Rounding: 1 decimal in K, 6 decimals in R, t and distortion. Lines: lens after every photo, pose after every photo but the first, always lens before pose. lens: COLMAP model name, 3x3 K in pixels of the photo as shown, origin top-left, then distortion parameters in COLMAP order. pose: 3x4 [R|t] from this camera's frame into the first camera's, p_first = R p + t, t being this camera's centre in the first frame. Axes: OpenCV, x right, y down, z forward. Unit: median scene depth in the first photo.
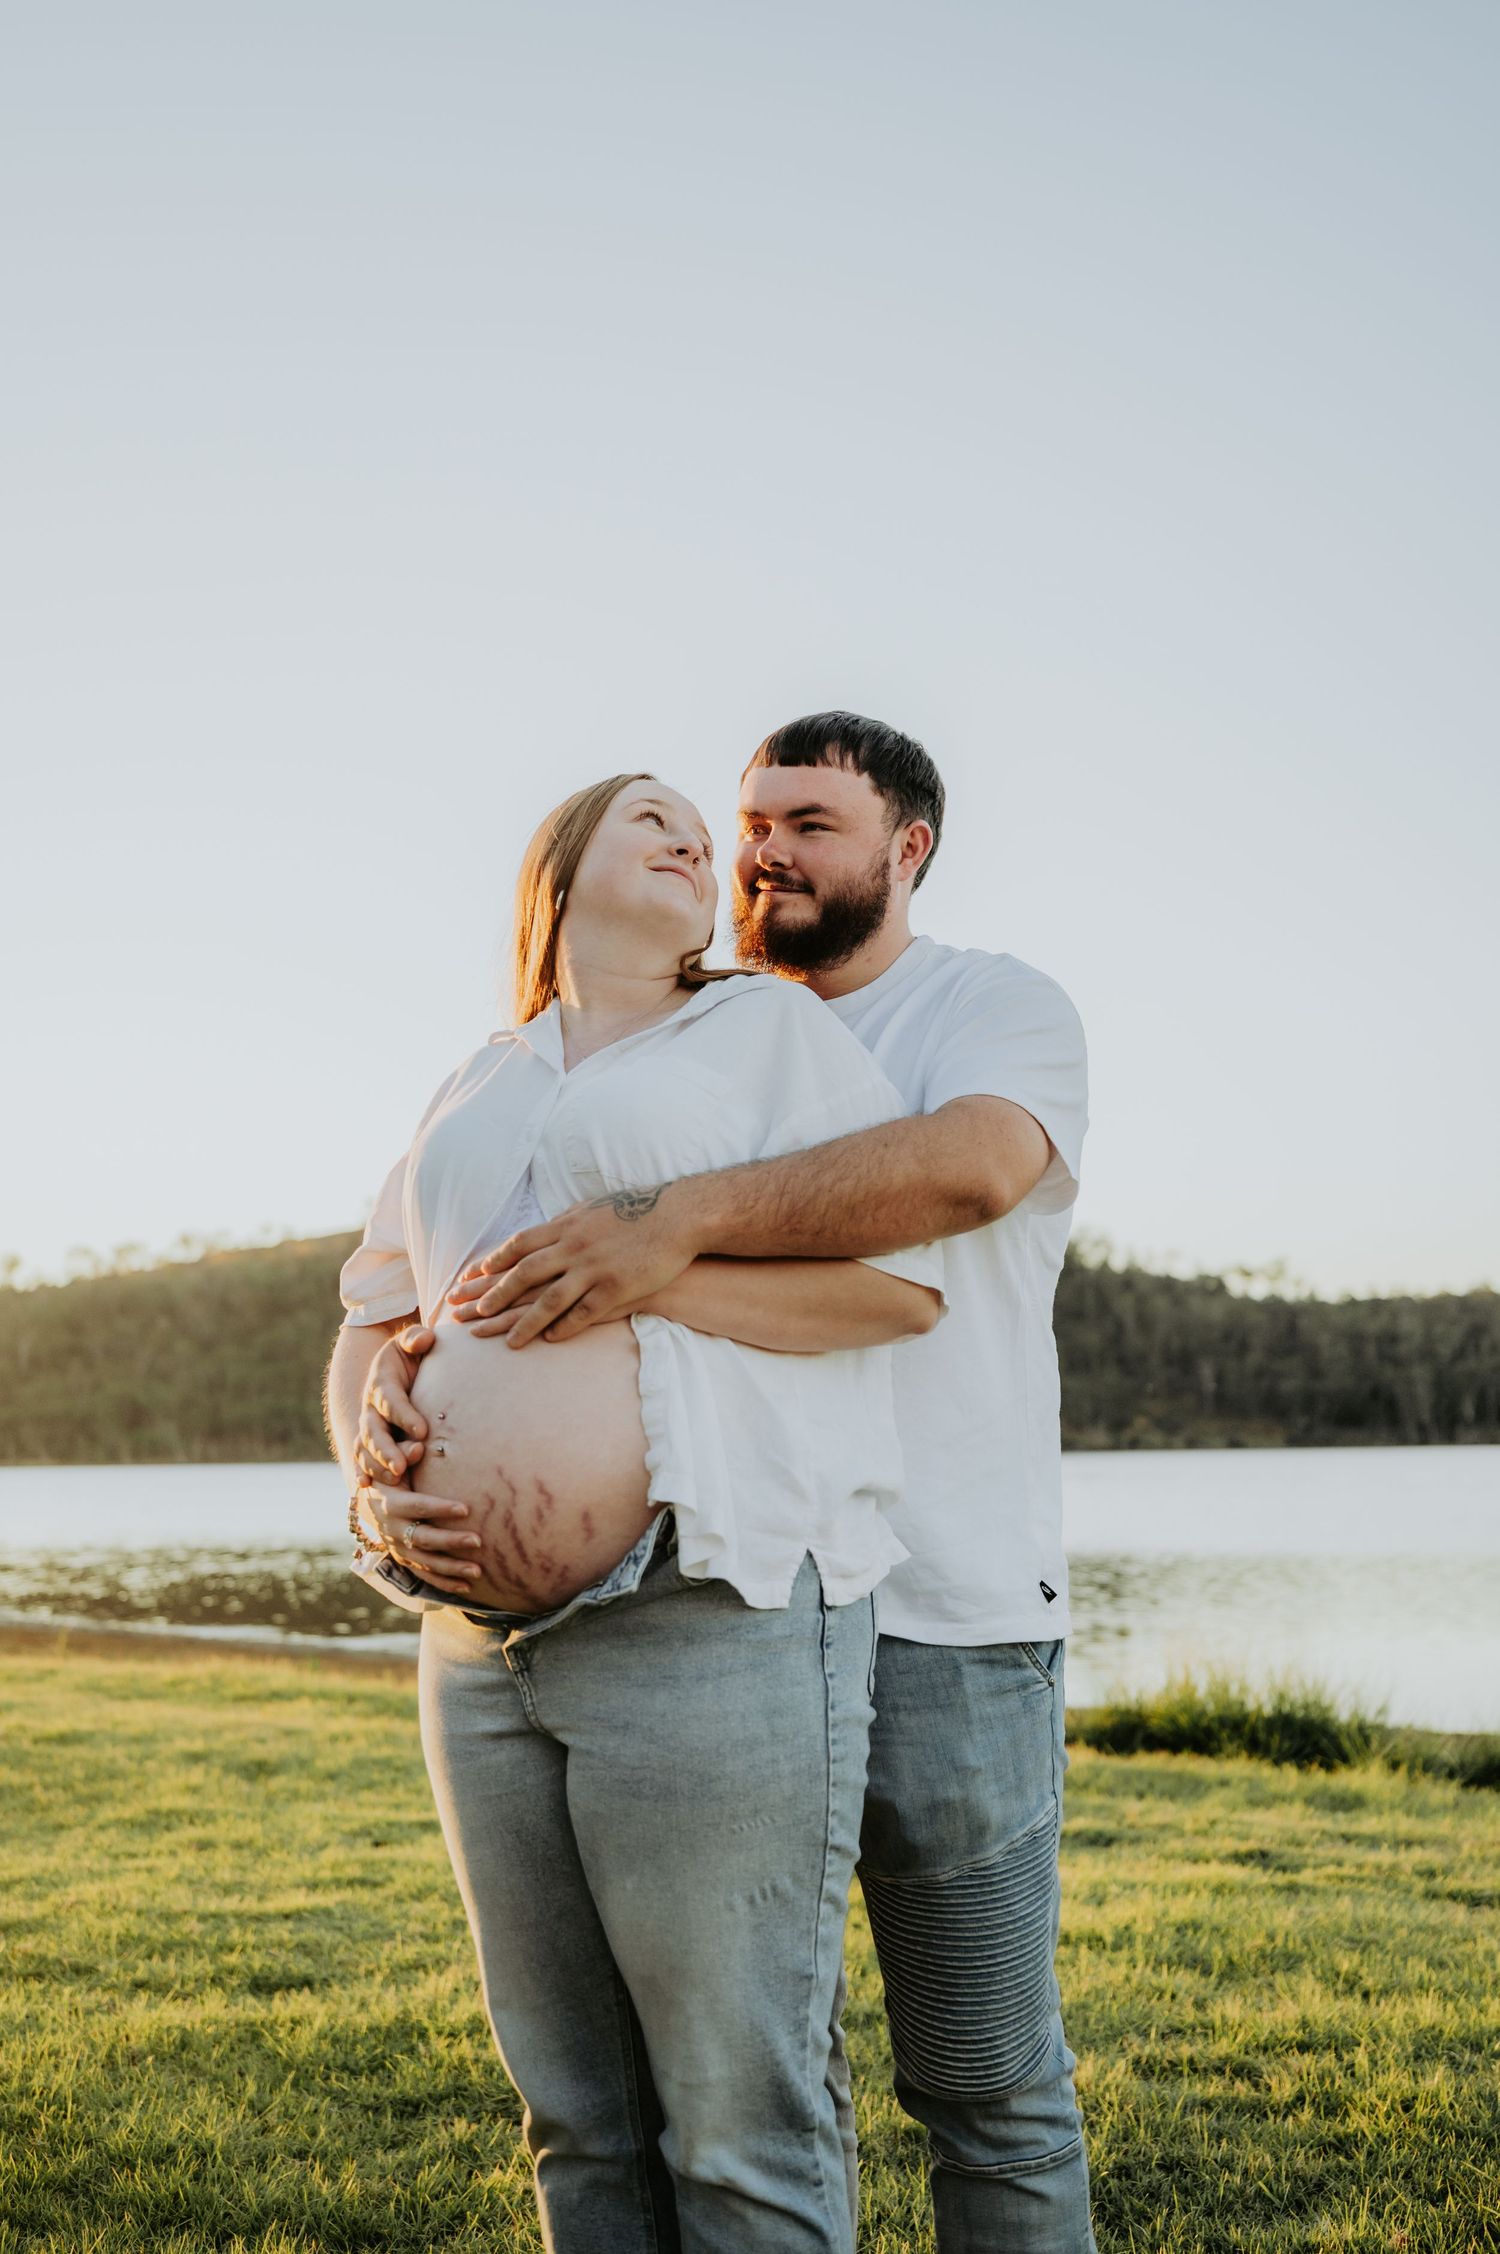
lens RADIAL K [[2259.9, 0, 750.0], [0, 2259.9, 1127.0], [0, 0, 1]] dist [0.003202, -0.000583]
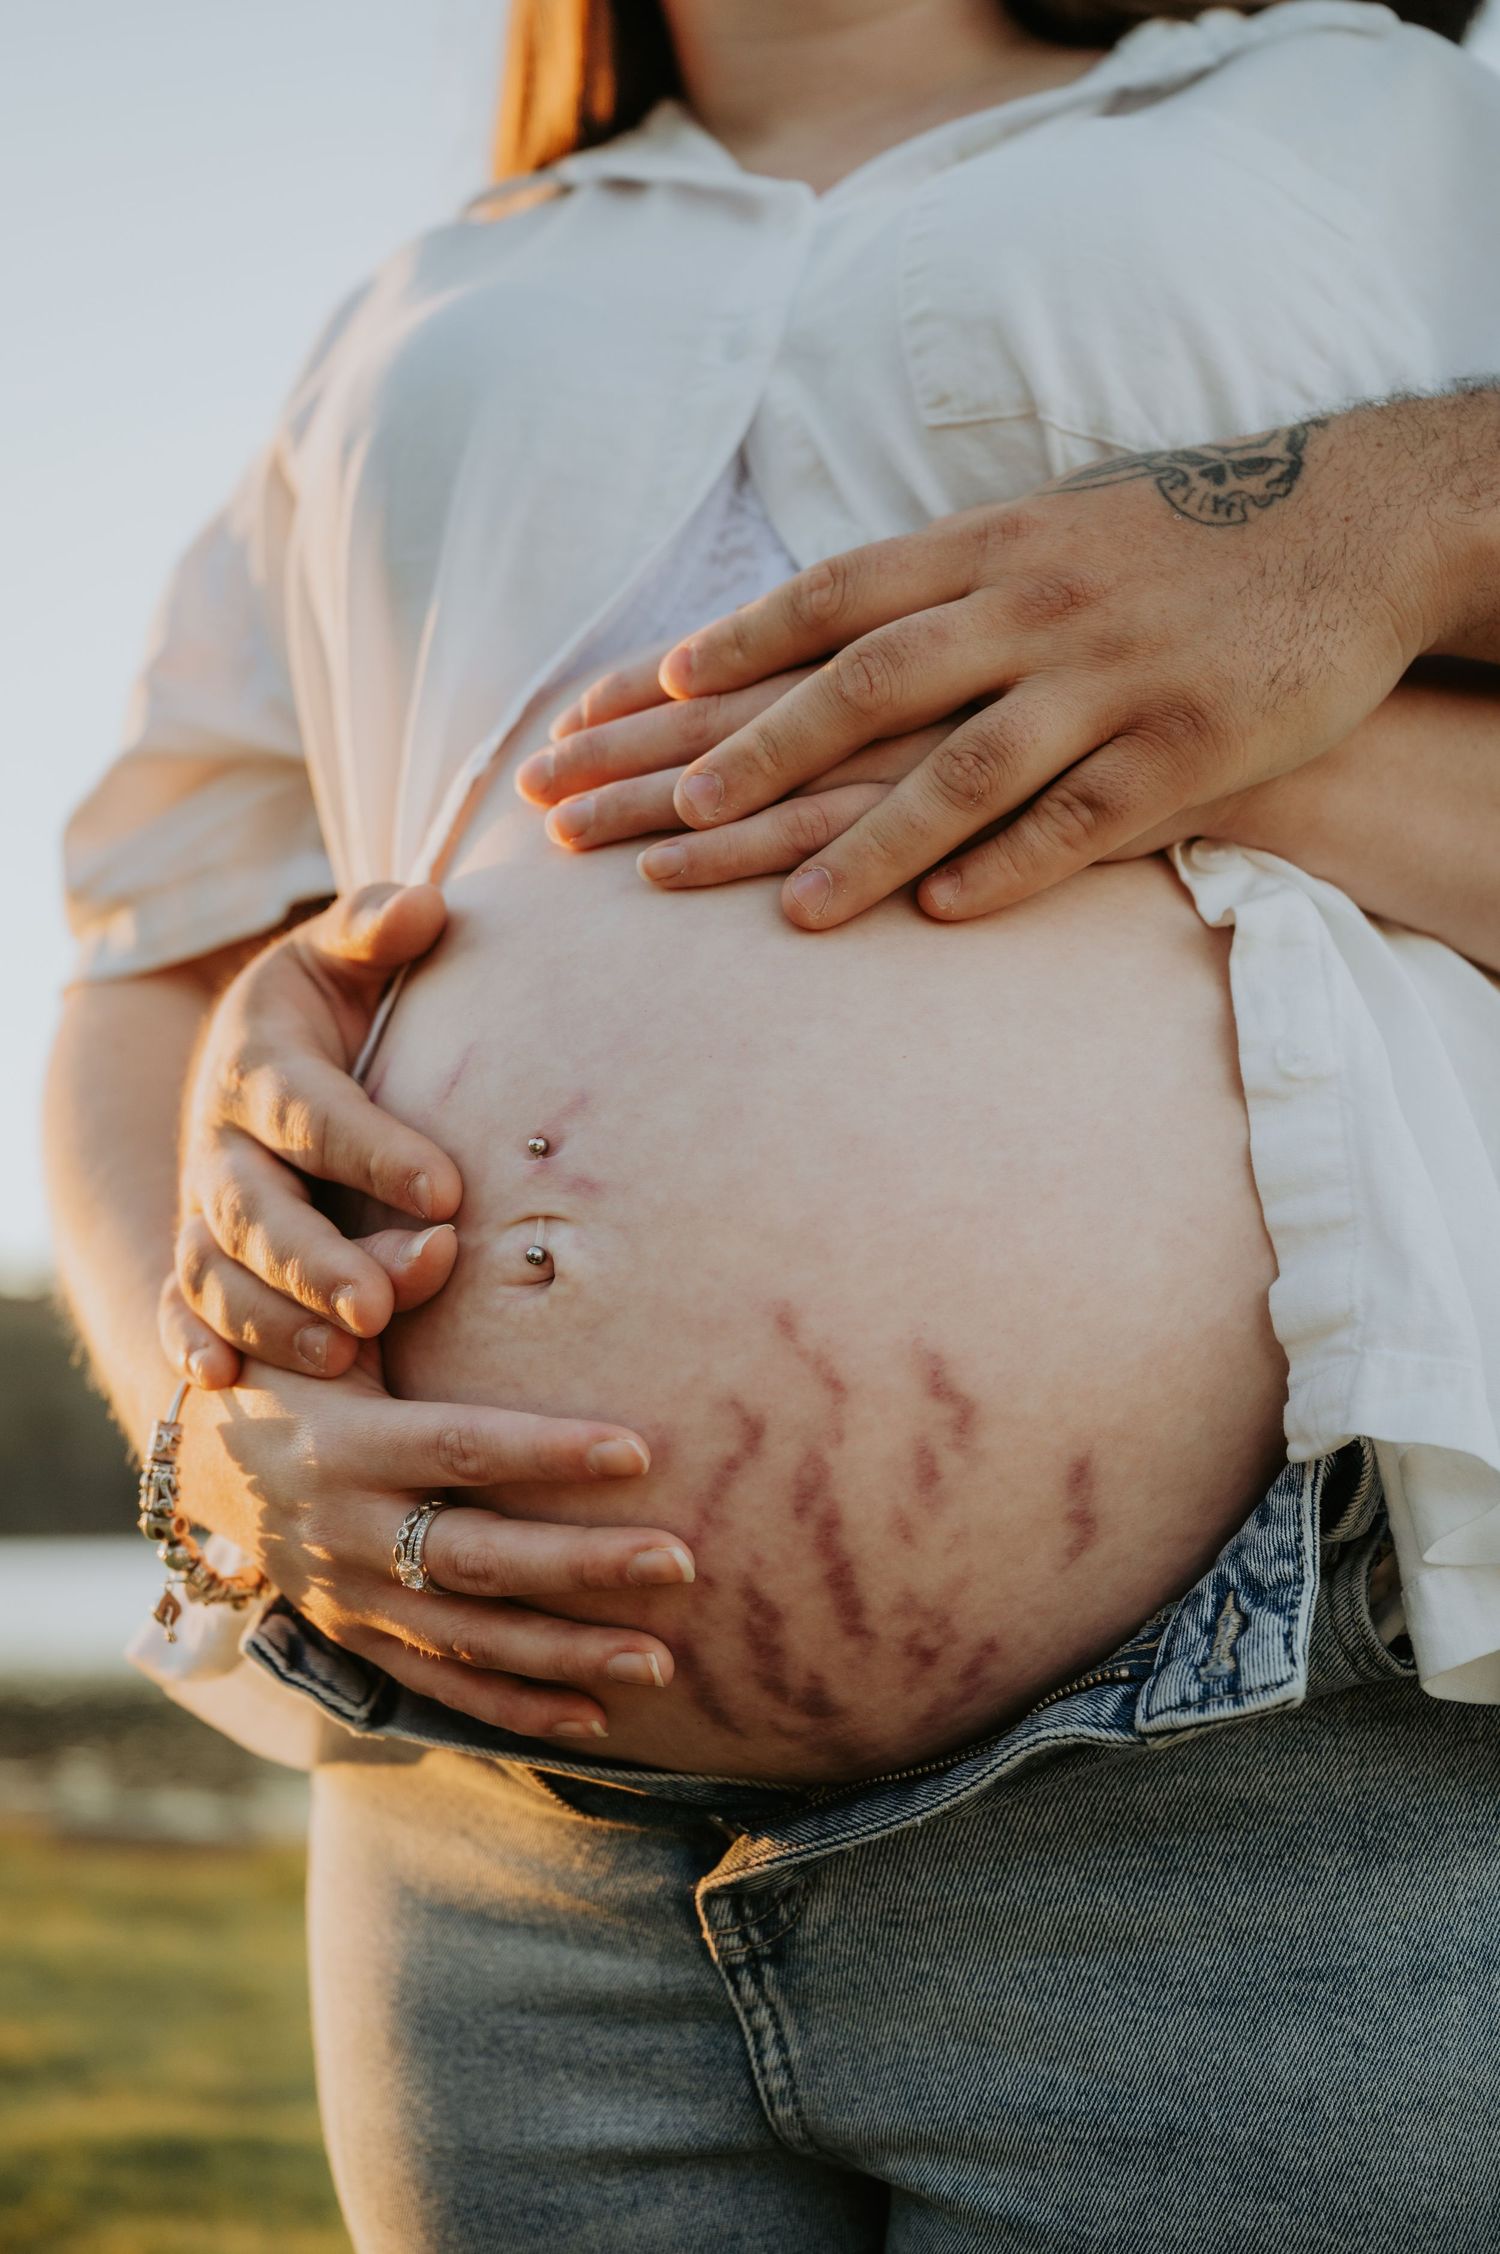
lens RADIAL K [[1867.2, 0, 750.0], [0, 1867.2, 1127.0], [0, 0, 1]] dist [0.002993, 0.001250]
pose [[0.932404, 0.041355, 0.359044, -0.202372], [-0.049468, 0.998685, 0.013435, 0.121790], [-0.358017, -0.030288, 0.933224, 0.766482]]
